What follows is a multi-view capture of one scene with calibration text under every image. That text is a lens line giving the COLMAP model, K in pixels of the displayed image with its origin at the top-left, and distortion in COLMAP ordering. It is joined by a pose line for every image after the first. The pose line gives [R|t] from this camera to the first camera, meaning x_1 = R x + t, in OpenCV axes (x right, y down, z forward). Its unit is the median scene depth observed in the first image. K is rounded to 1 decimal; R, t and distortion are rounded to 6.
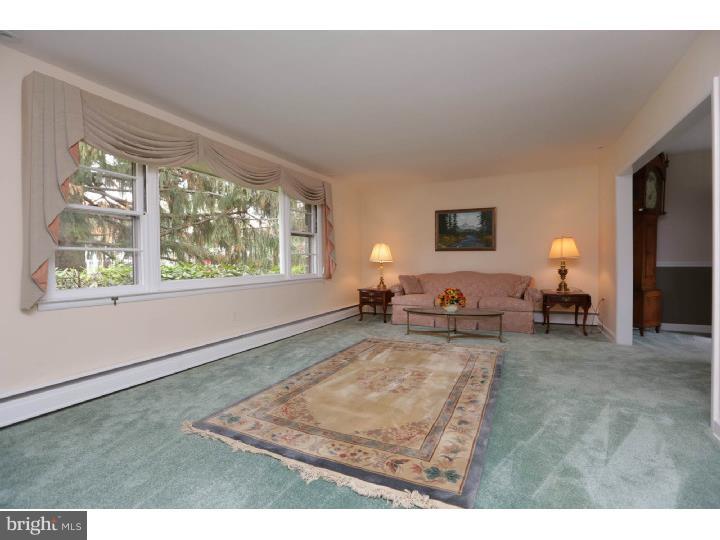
lens RADIAL K [[337.4, 0, 361.9], [0, 337.4, 266.9], [0, 0, 1]] dist [-0.024392, -0.000129]
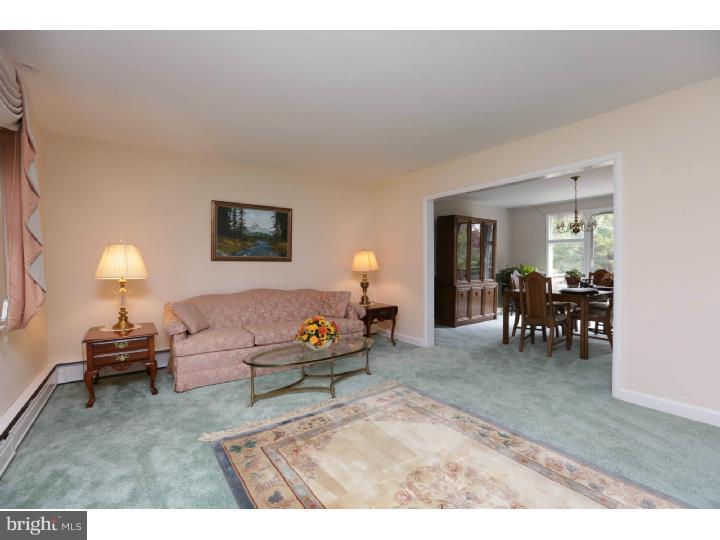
lens RADIAL K [[337.4, 0, 361.5], [0, 337.4, 265.0], [0, 0, 1]] dist [-0.024392, -0.000129]
pose [[0.468822, 0.004612, 0.883281, -0.245247], [0.016707, 0.999761, -0.014087, -0.025983], [-0.883135, 0.021361, 0.468633, 0.462784]]
